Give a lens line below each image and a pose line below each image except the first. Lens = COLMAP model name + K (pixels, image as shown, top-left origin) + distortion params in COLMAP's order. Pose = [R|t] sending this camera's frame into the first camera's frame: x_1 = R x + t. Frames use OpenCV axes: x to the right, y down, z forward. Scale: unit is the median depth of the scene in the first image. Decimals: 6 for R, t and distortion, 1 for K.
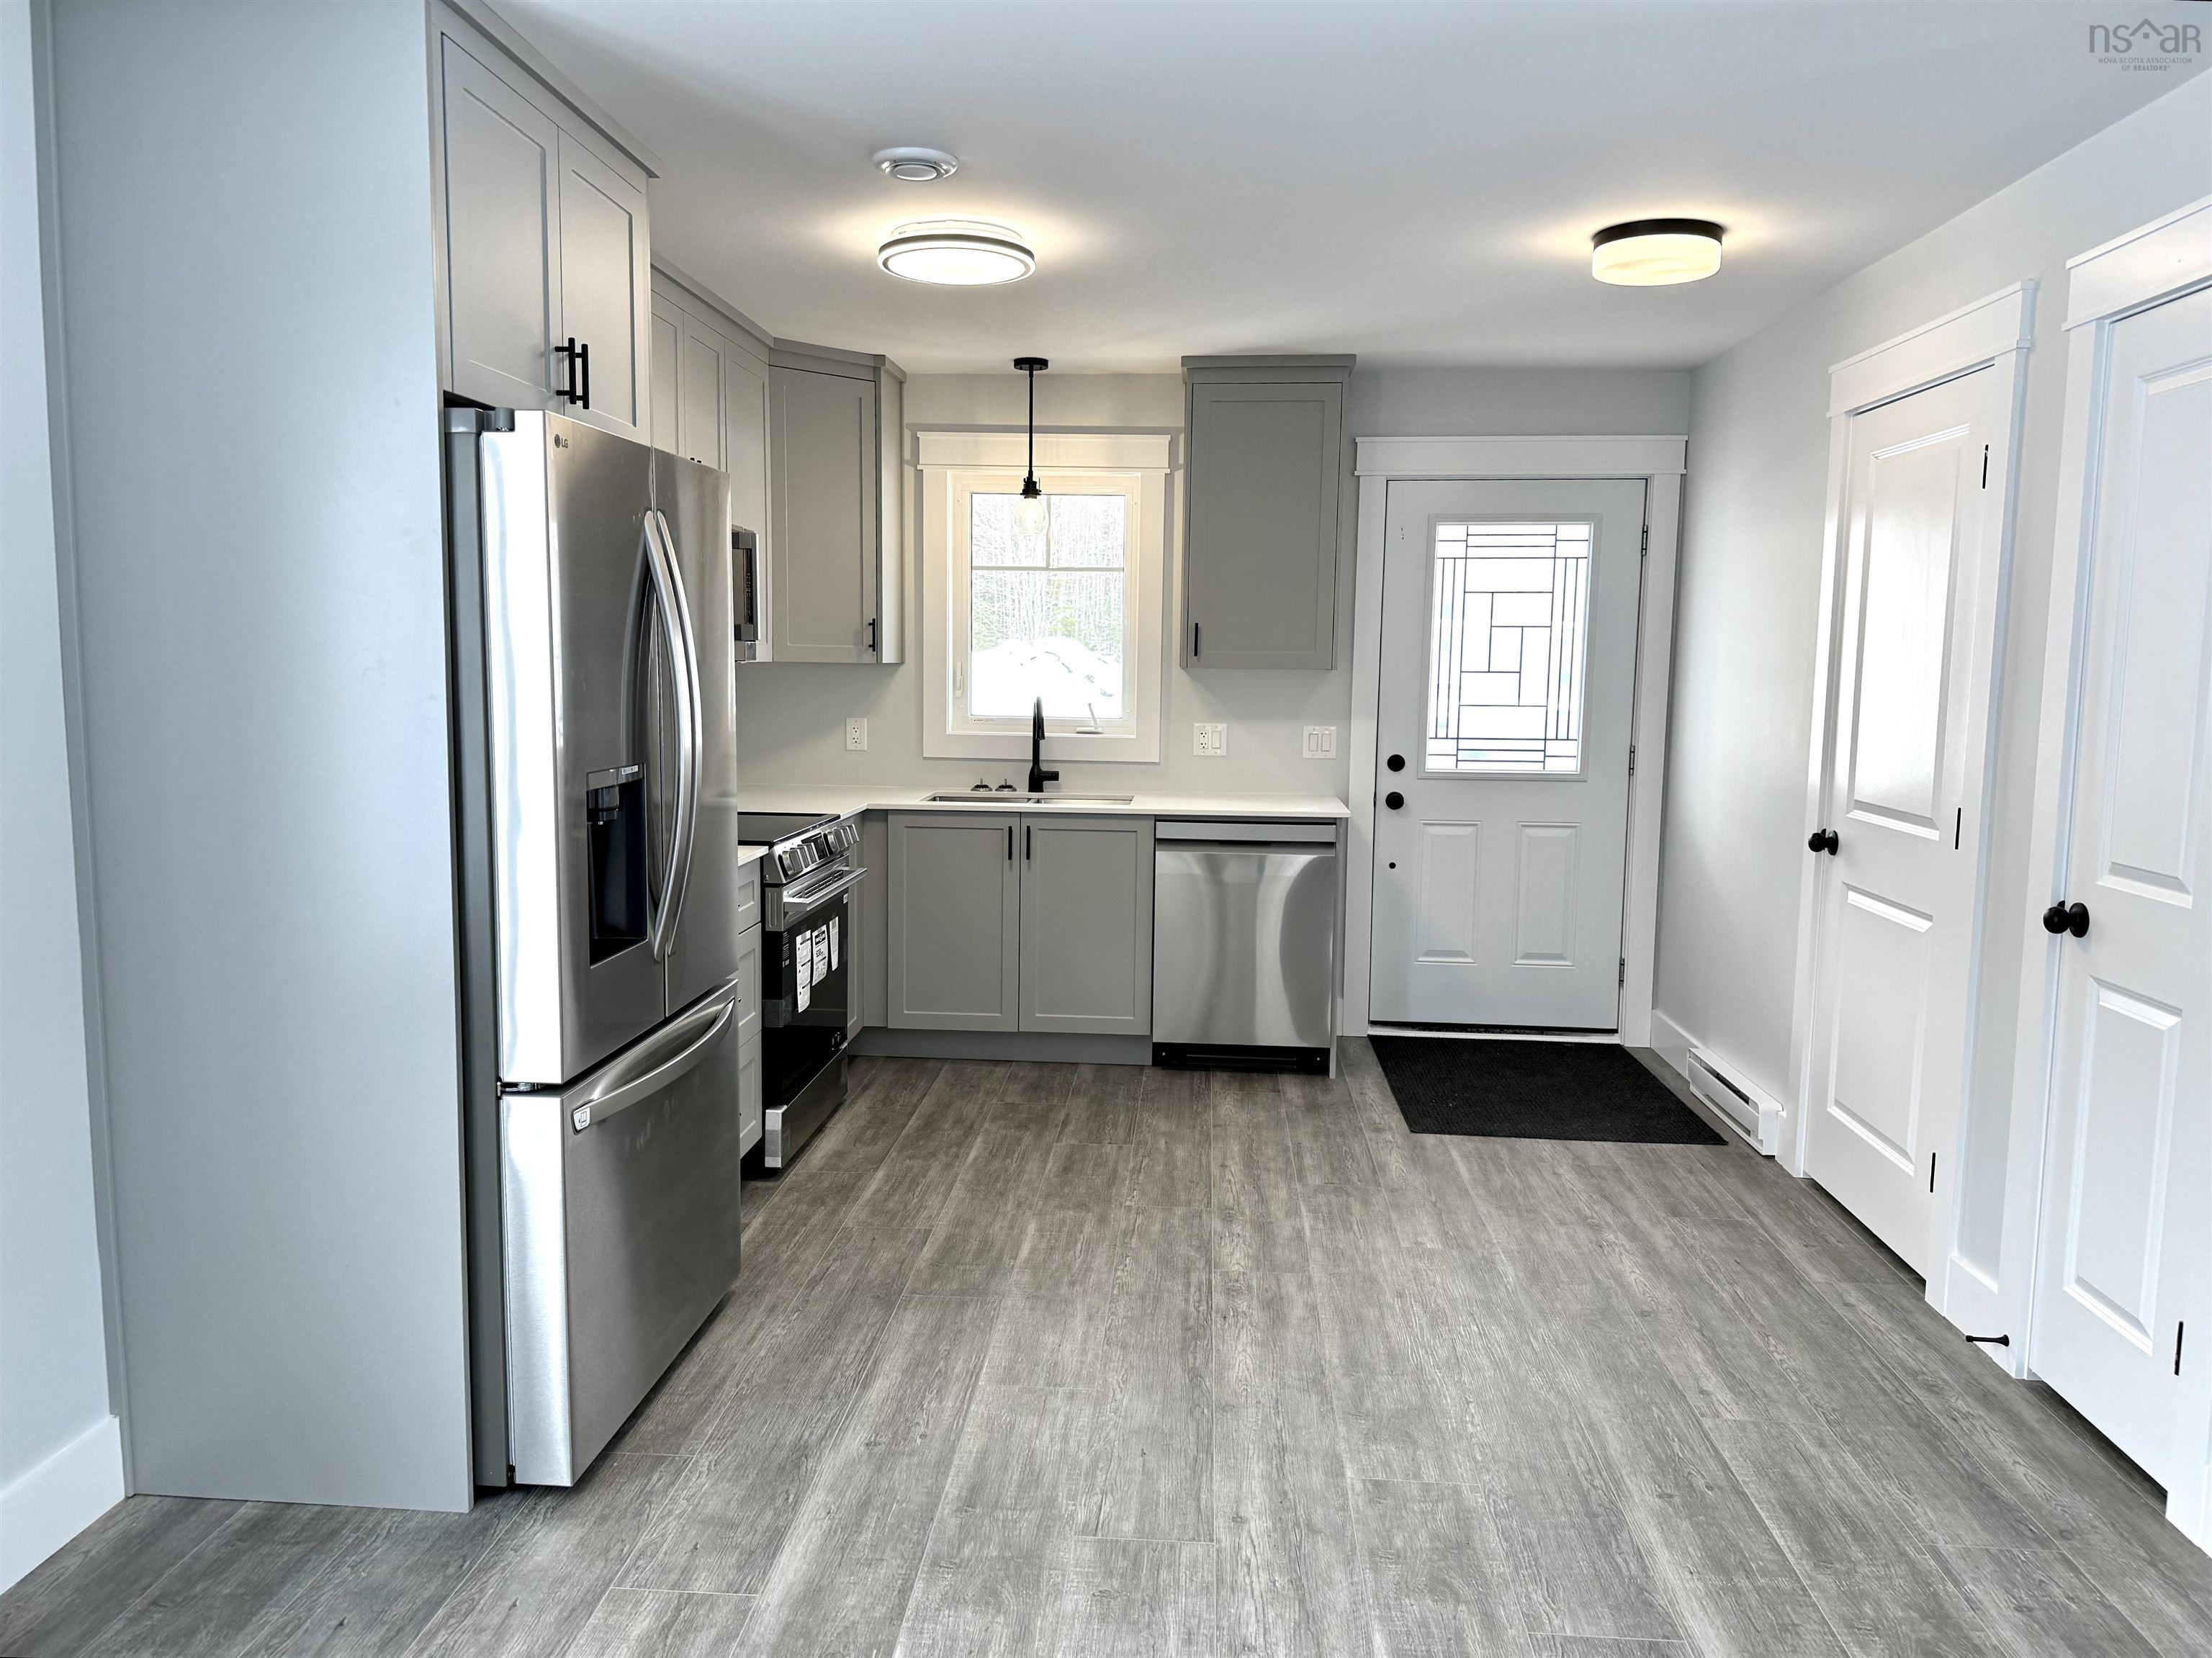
lens RADIAL K [[1533.7, 0, 1121.7], [0, 1533.7, 826.8], [0, 0, 1]] dist [0.051377, -0.078383]
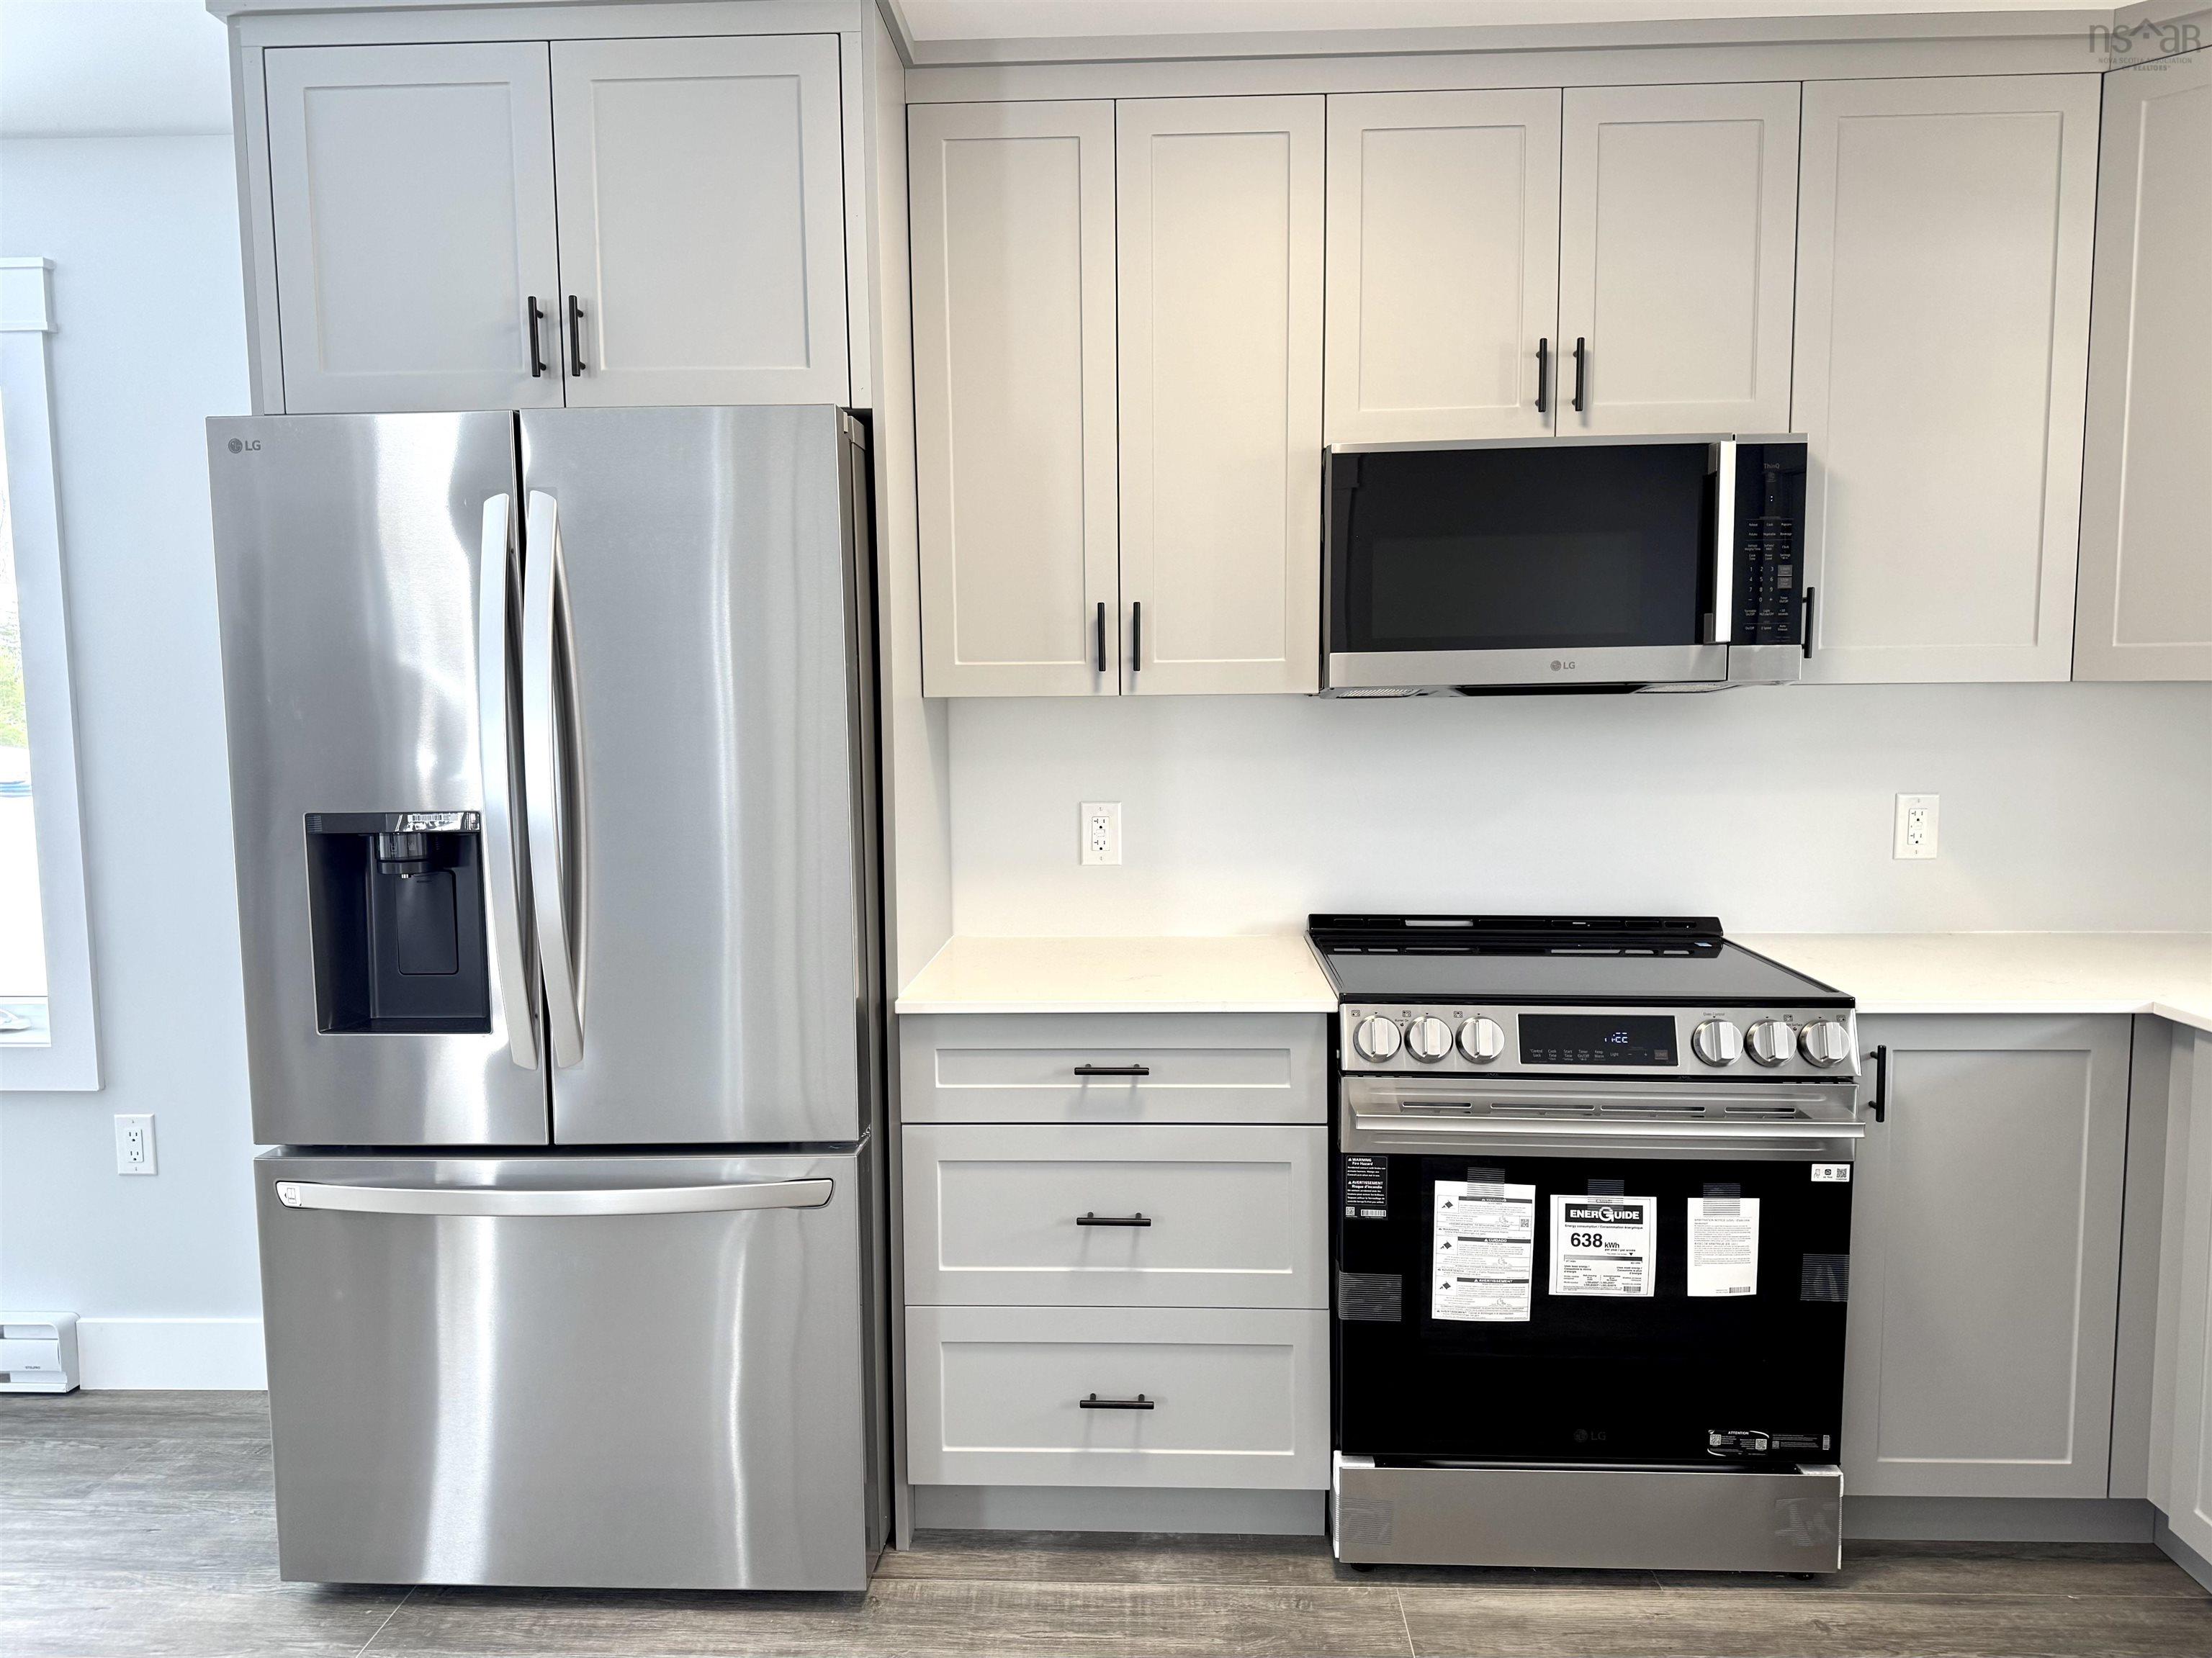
lens RADIAL K [[1533.7, 0, 1108.7], [0, 1533.7, 837.5], [0, 0, 1]] dist [0.051377, -0.078383]
pose [[0.017285, 0.079549, -0.996681, 0.260718], [-0.100618, 0.991908, 0.077423, -0.065045], [0.994775, 0.098946, 0.025149, 0.691102]]
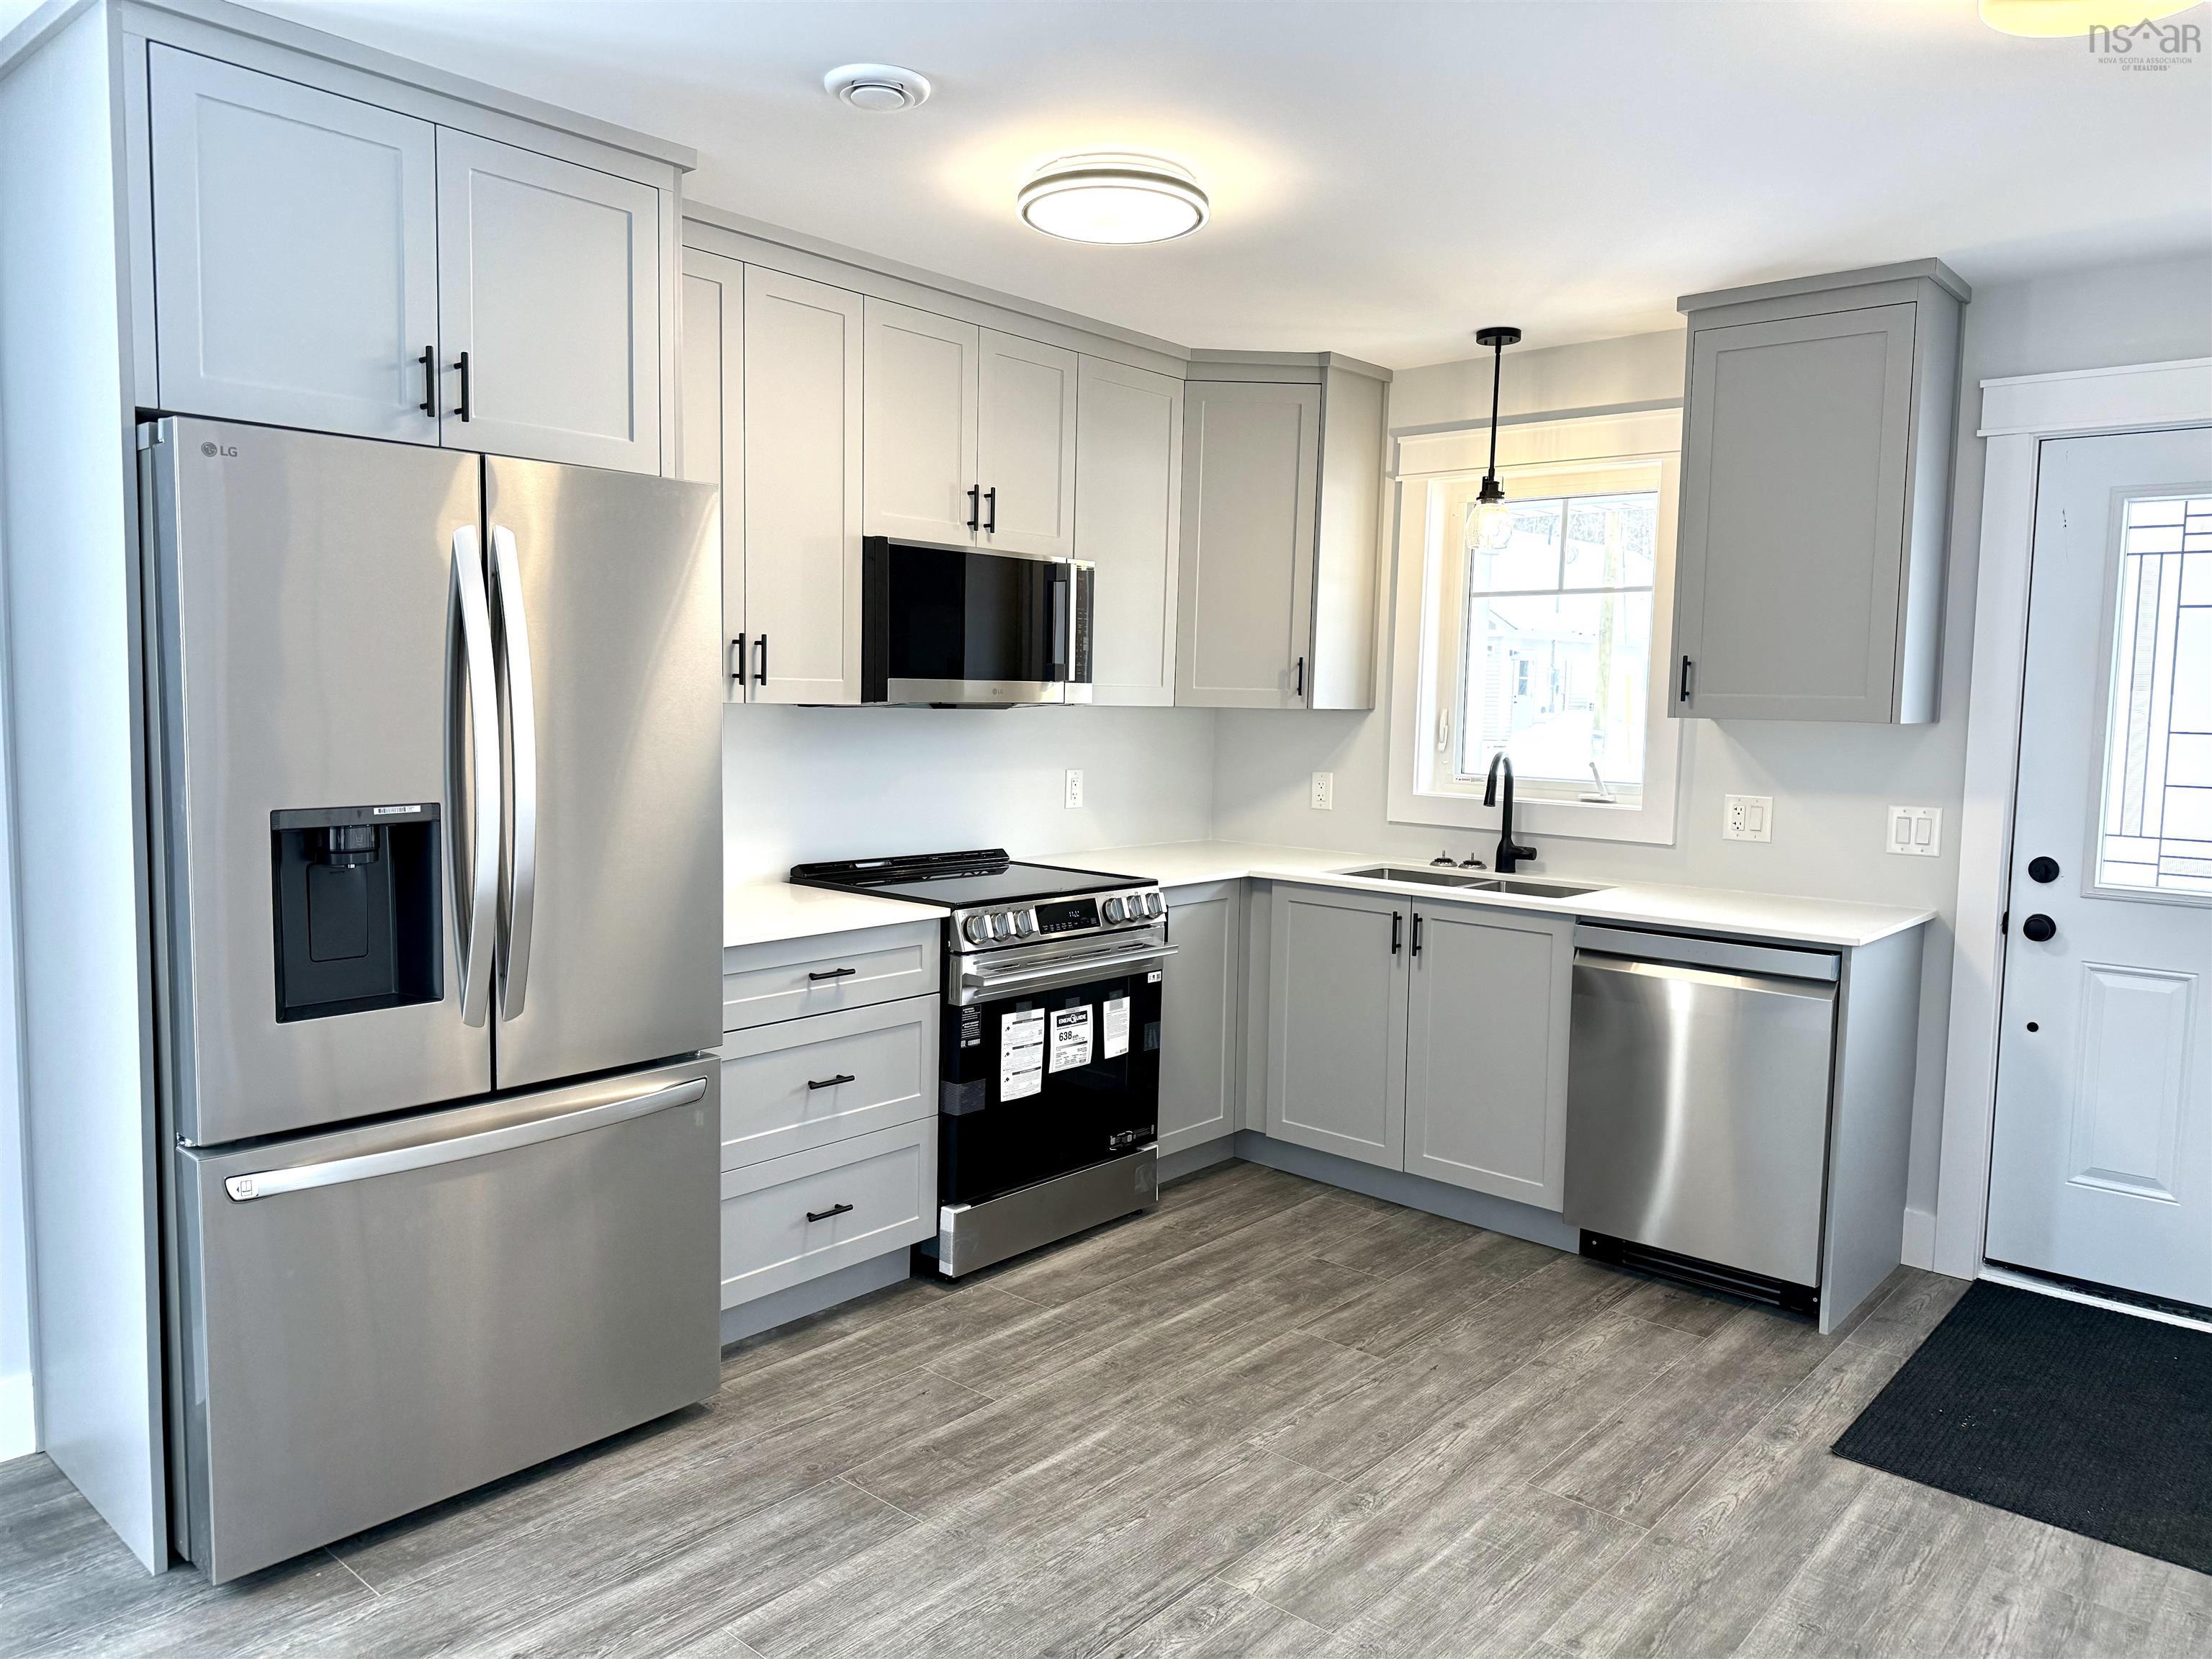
lens RADIAL K [[1533.8, 0, 1112.3], [0, 1533.8, 803.6], [0, 0, 1]] dist [0.051377, -0.078383]
pose [[0.797226, 0.048304, -0.601745, 0.287506], [-0.077898, 0.996691, -0.023196, -0.026289], [0.598633, 0.065367, 0.798352, 0.268576]]
